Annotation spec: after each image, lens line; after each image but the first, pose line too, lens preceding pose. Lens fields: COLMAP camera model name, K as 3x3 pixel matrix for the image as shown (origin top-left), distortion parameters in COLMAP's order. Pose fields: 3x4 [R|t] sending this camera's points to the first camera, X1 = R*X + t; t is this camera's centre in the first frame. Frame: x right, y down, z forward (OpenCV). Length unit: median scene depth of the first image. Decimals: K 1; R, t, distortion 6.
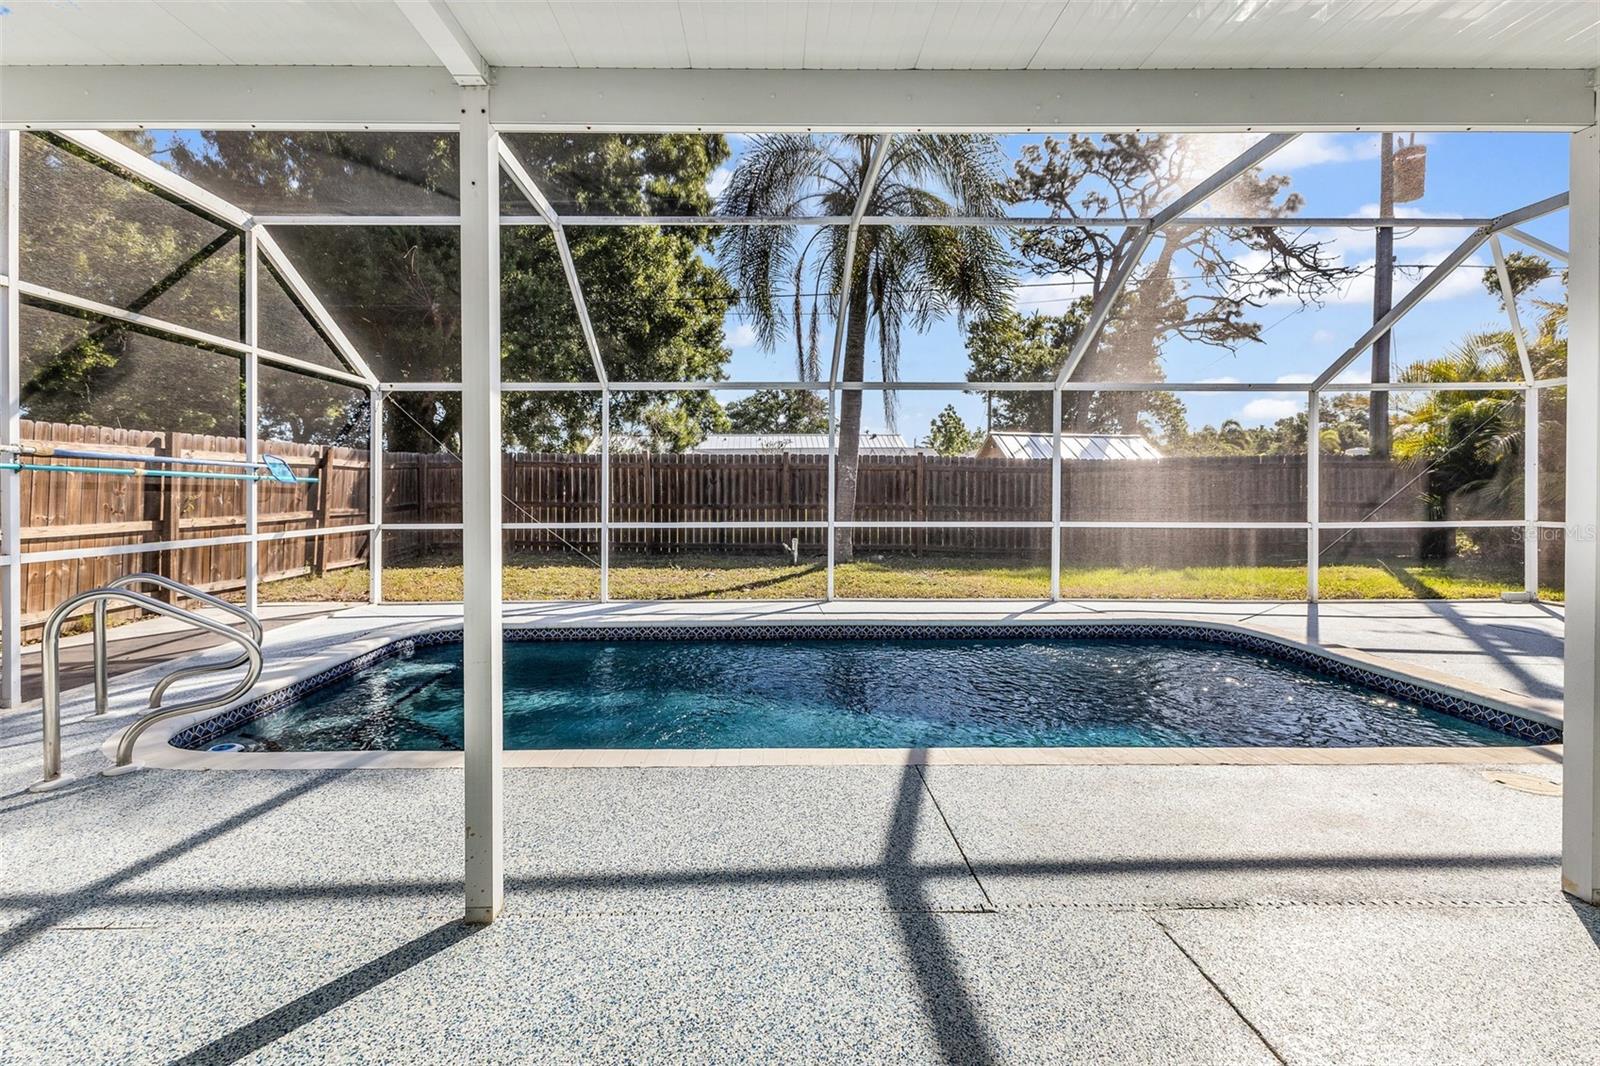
lens RADIAL K [[705.0, 0, 786.4], [0, 705.0, 493.8], [0, 0, 1]] dist [0.010050, -0.001649]
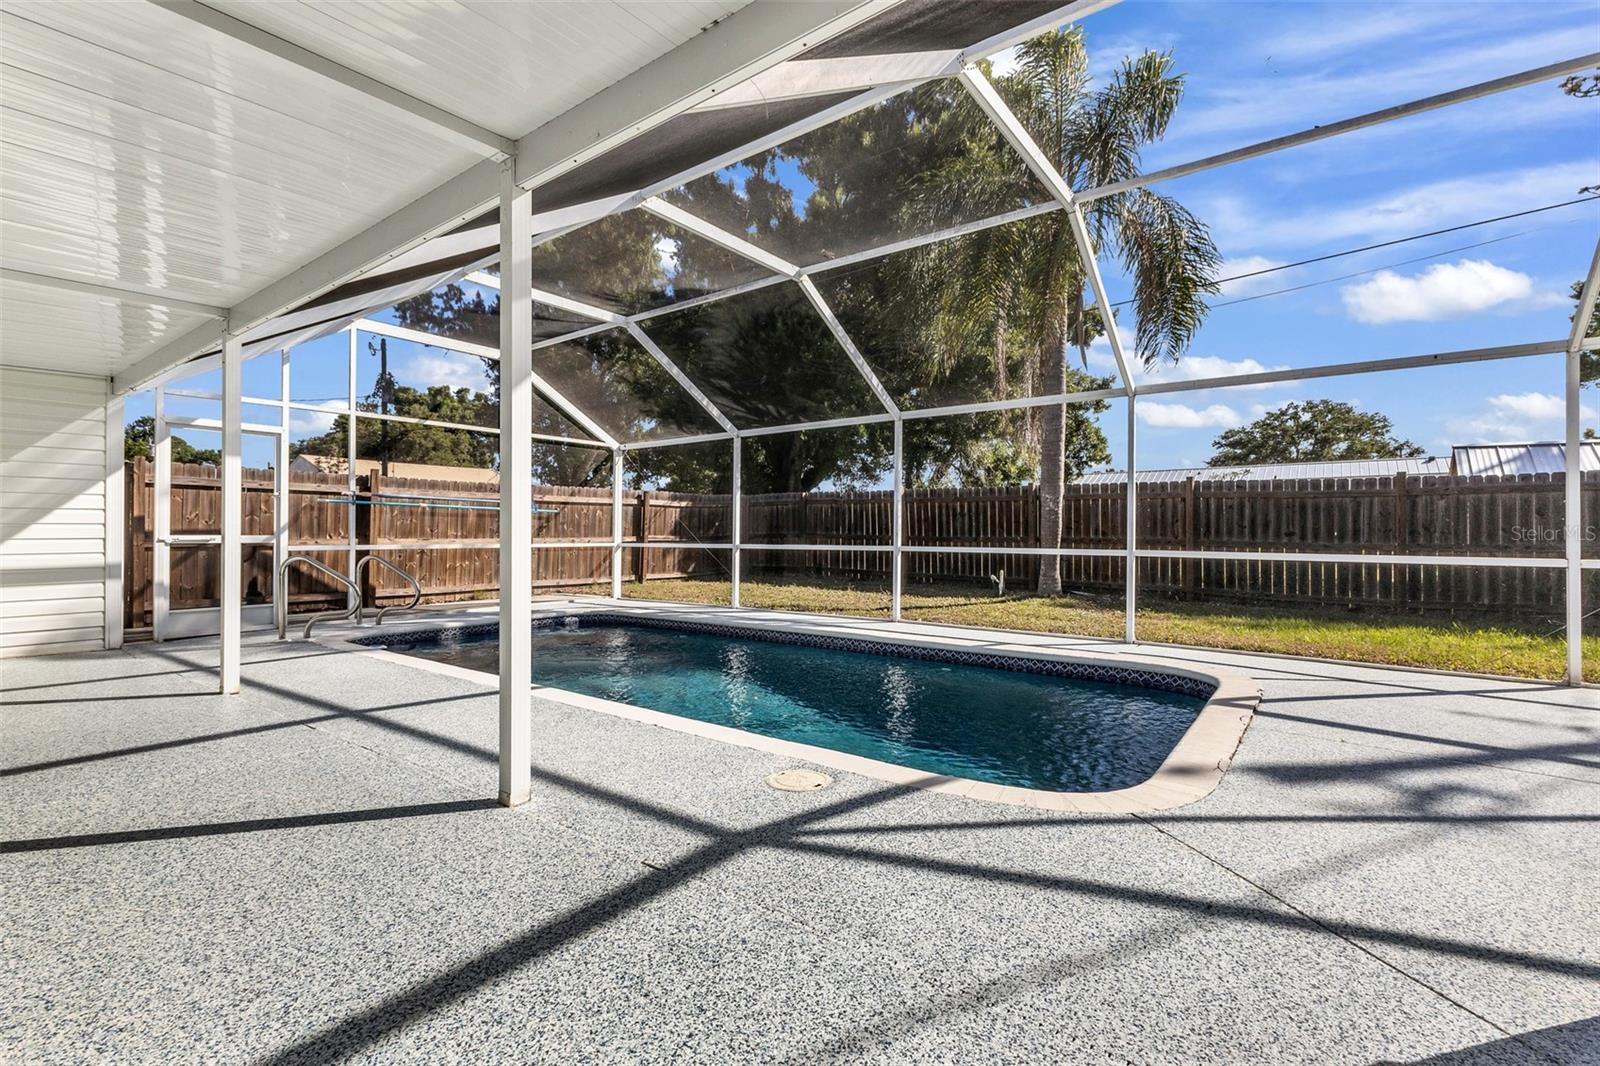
lens RADIAL K [[705.0, 0, 806.8], [0, 705.0, 527.3], [0, 0, 1]] dist [0.010050, -0.001649]
pose [[0.803003, -0.000624, -0.595975, 0.431352], [-0.006483, 0.999931, -0.009781, 0.016927], [0.595940, 0.011718, 0.802944, 0.054749]]
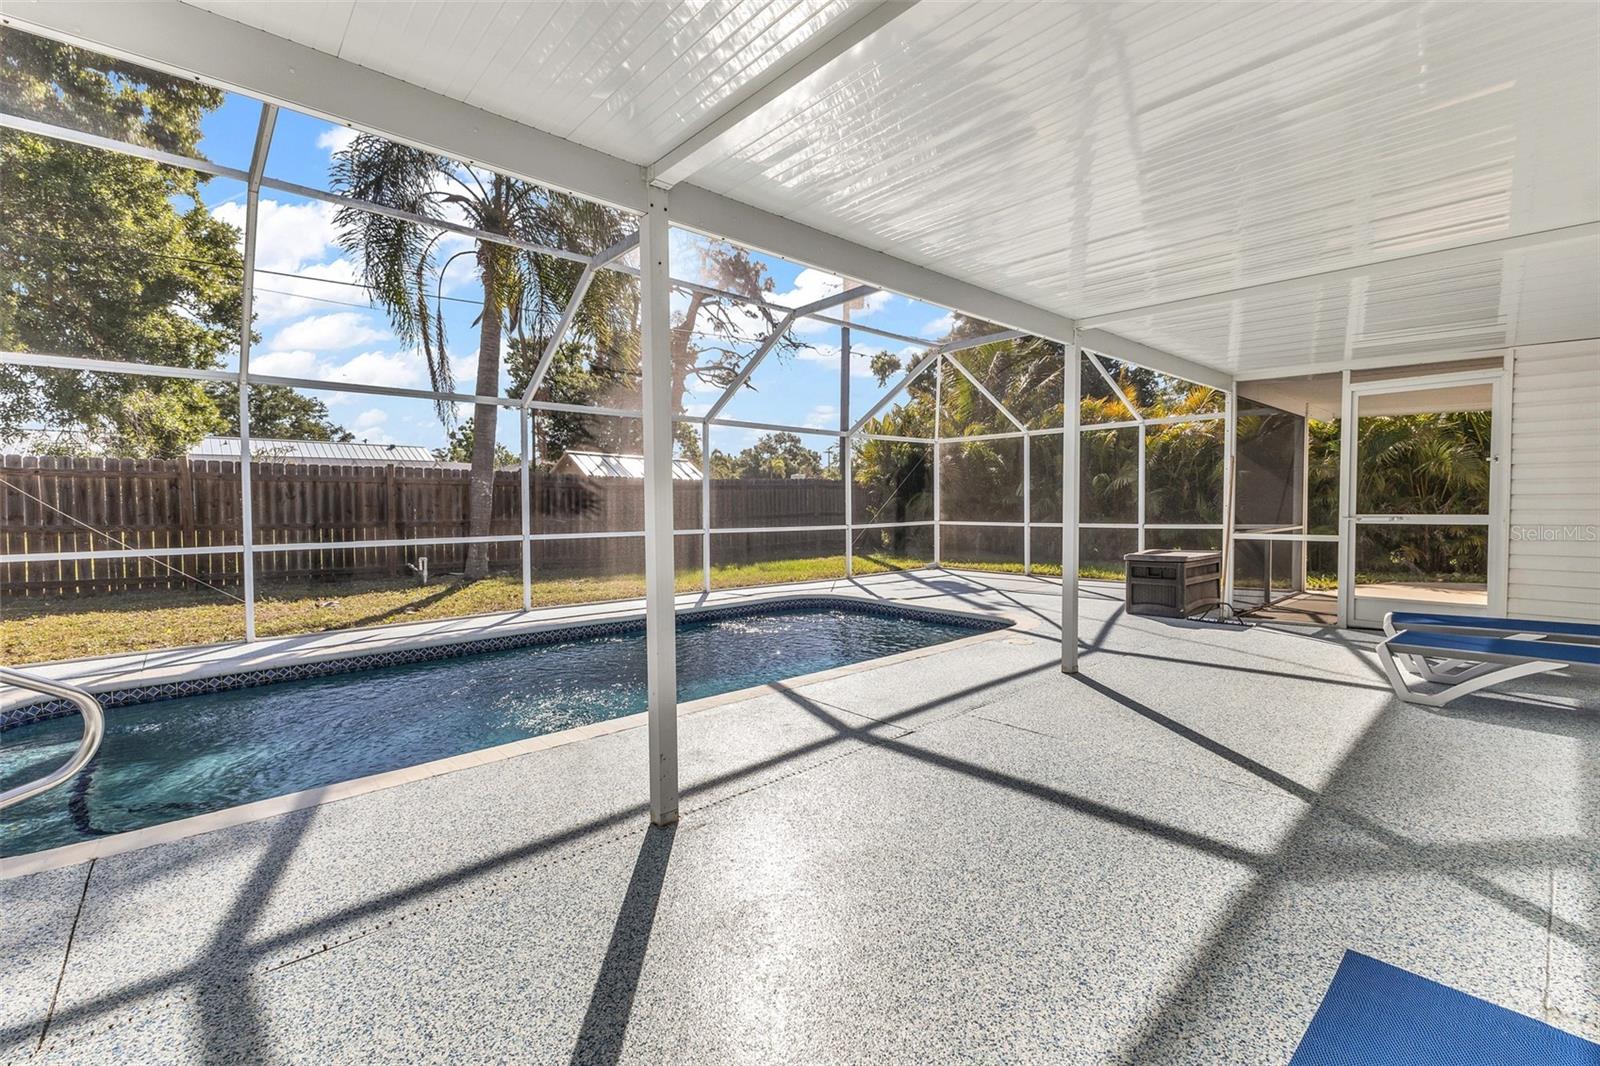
lens RADIAL K [[705.0, 0, 795.9], [0, 705.0, 530.0], [0, 0, 1]] dist [0.010050, -0.001649]
pose [[0.746942, -0.027852, 0.664306, -0.243949], [0.009814, 0.999475, 0.030869, 0.002917], [-0.664817, -0.016537, 0.746823, -0.030920]]
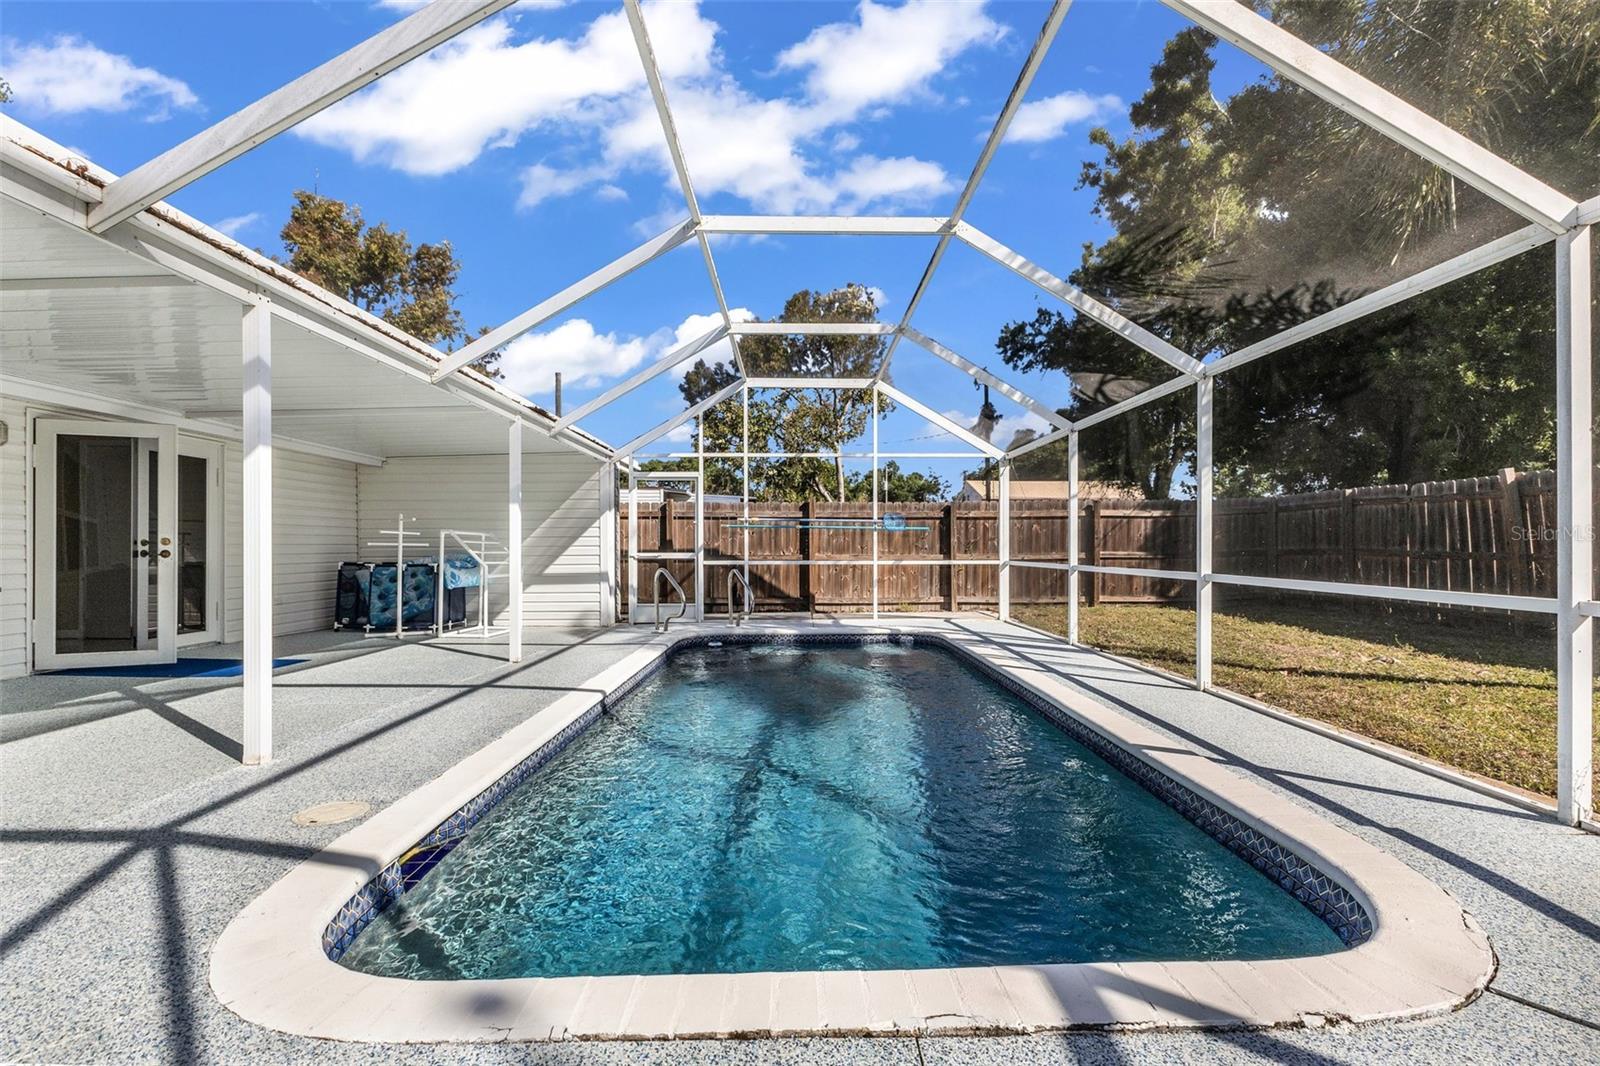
lens RADIAL K [[705.0, 0, 811.0], [0, 705.0, 542.6], [0, 0, 1]] dist [0.010050, -0.001649]
pose [[0.027066, -0.001732, -0.999632, 0.544605], [0.000797, 0.999998, -0.001711, 0.007808], [0.999633, -0.000750, 0.027067, 0.443379]]
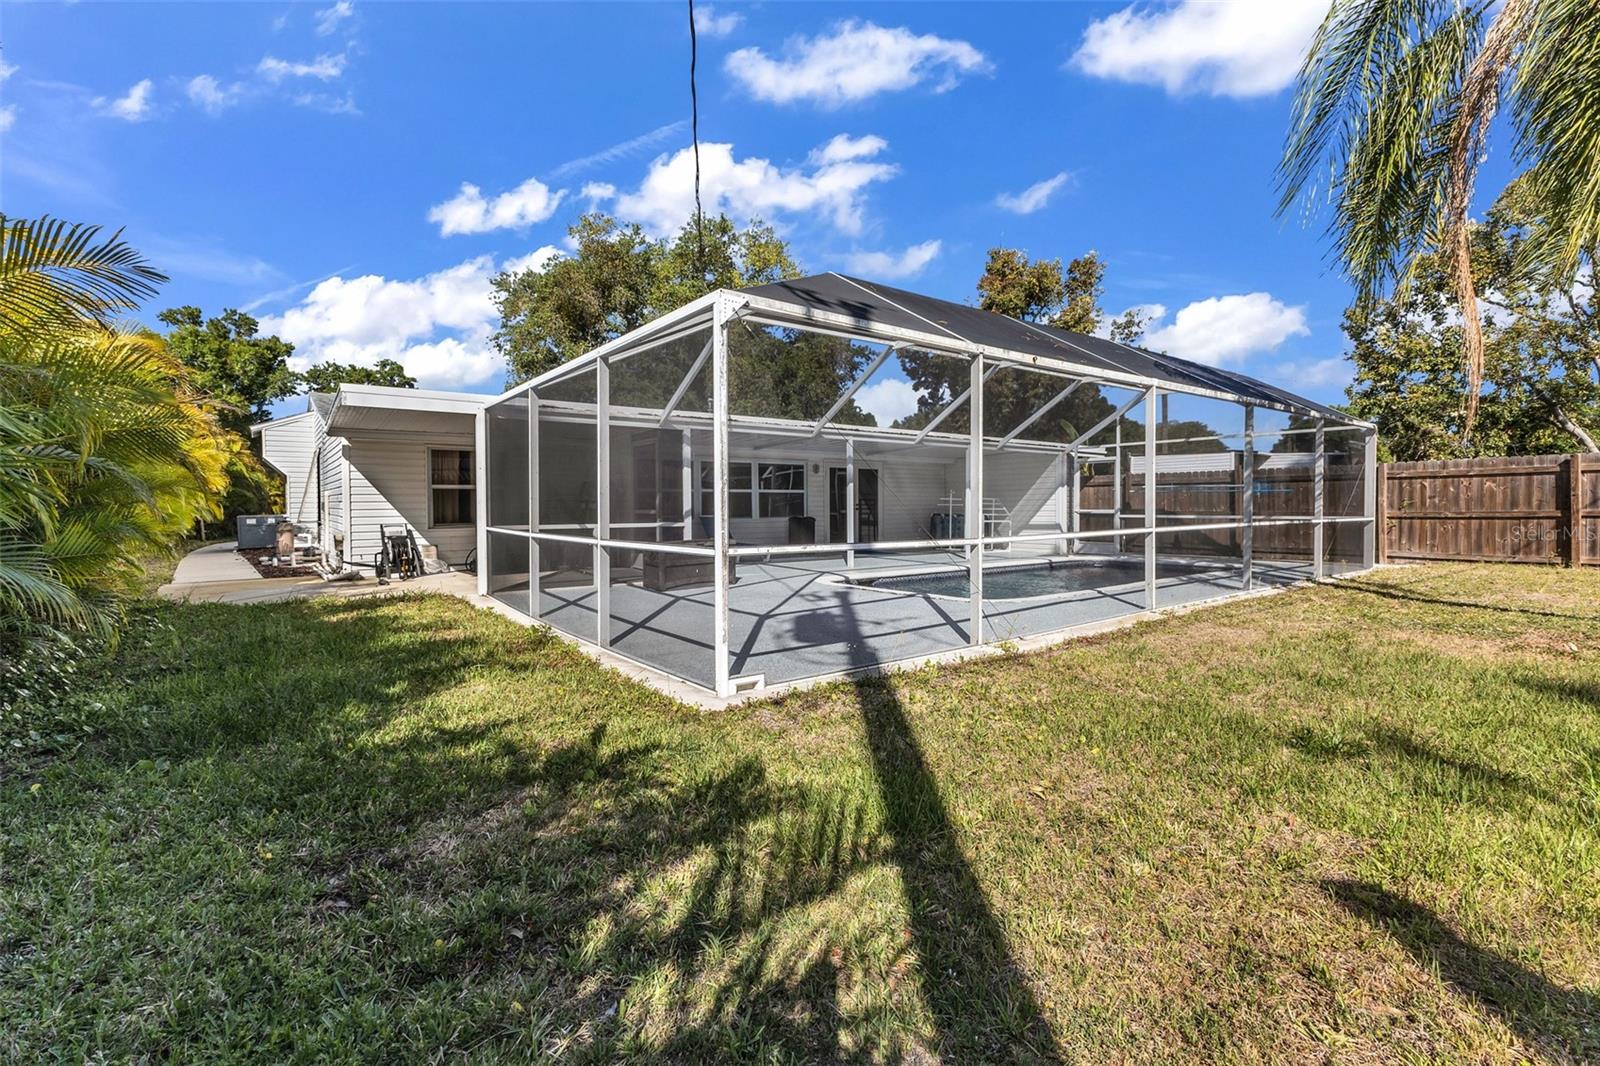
lens RADIAL K [[705.0, 0, 804.2], [0, 705.0, 523.3], [0, 0, 1]] dist [0.010050, -0.001649]
pose [[-0.789422, 0.020222, -0.613517, 0.983825], [0.003164, 0.999578, 0.028876, 0.000738], [0.613842, 0.020854, -0.789153, 1.069001]]
